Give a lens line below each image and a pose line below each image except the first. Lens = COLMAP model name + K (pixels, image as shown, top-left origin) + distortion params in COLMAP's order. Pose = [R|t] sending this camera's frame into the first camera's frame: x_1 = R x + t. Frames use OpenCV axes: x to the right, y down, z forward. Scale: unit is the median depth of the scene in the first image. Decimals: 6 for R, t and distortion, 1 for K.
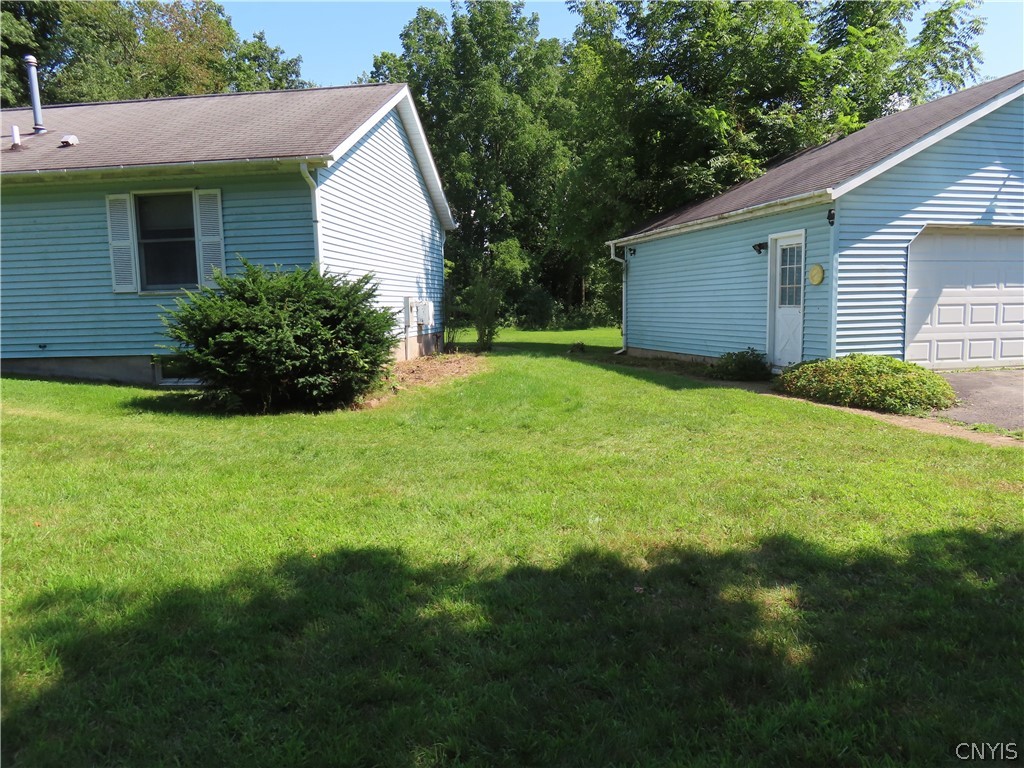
lens RADIAL K [[732.8, 0, 512.5], [0, 732.8, 379.9], [0, 0, 1]] dist [-0.004979, 0.008113]
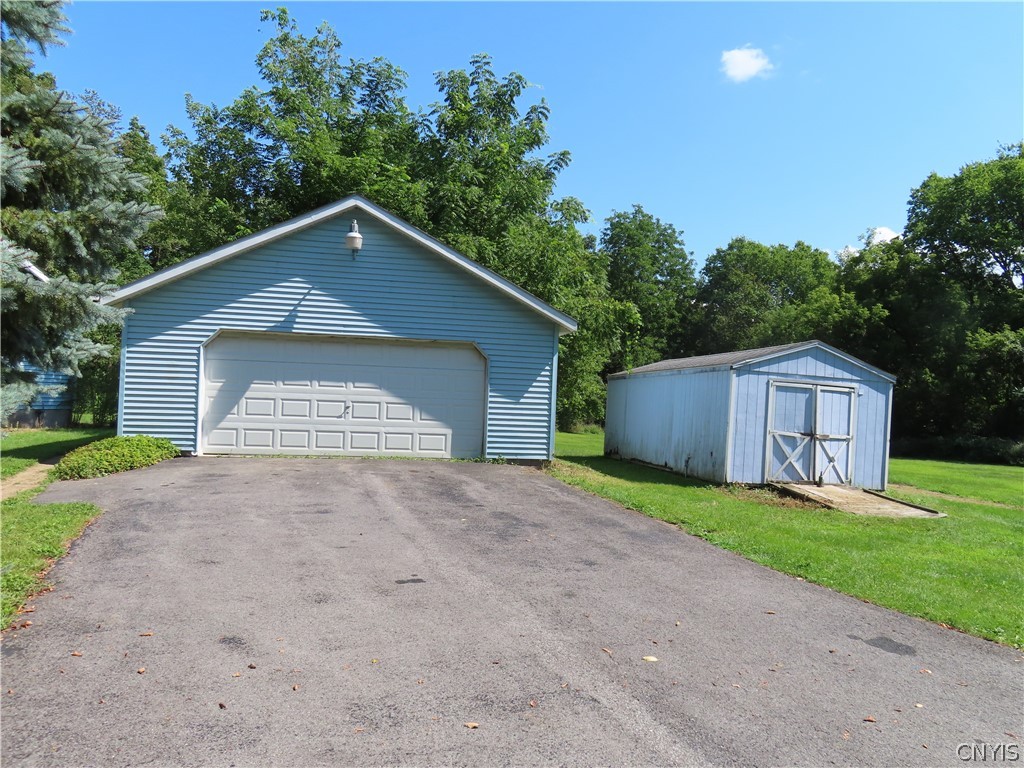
lens RADIAL K [[732.8, 0, 512.5], [0, 732.8, 379.9], [0, 0, 1]] dist [-0.004979, 0.008113]
pose [[0.996445, 0.047520, -0.069561, 1.091737], [-0.055743, 0.991025, -0.121499, -0.013917], [0.063163, 0.124945, 0.990151, -0.123759]]
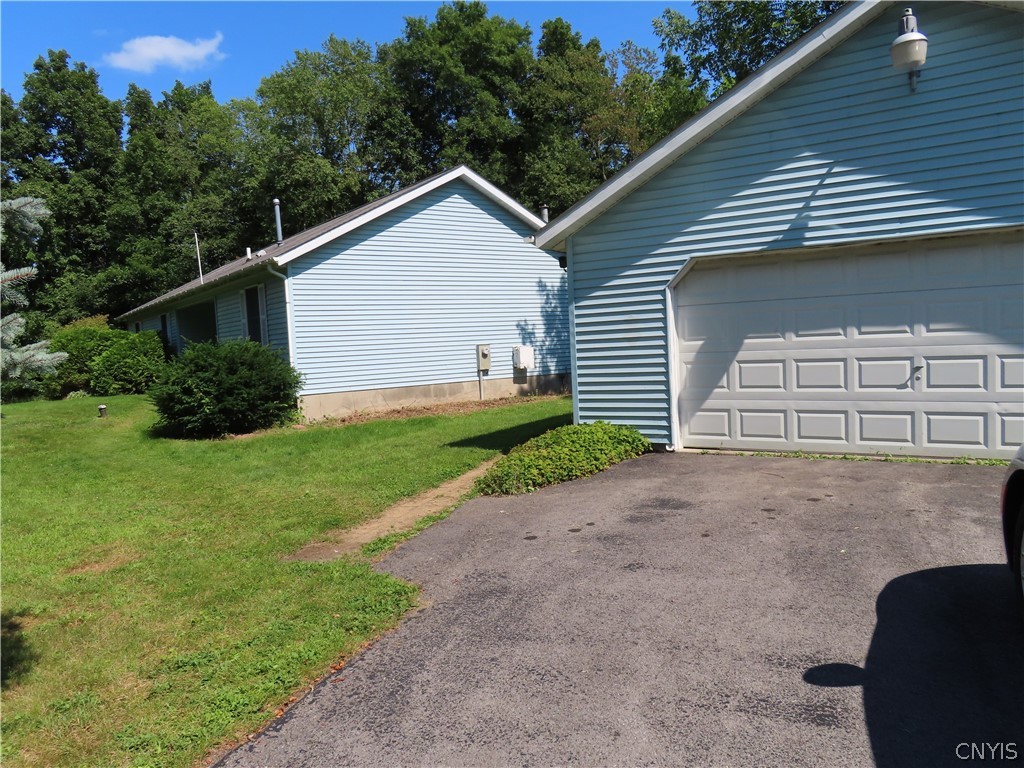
lens RADIAL K [[732.8, 0, 512.5], [0, 732.8, 379.9], [0, 0, 1]] dist [-0.004979, 0.008113]
pose [[0.683274, 0.024157, -0.729762, 0.973714], [-0.033720, 0.999430, 0.001512, -0.078382], [0.729383, 0.023575, 0.683700, 0.335951]]
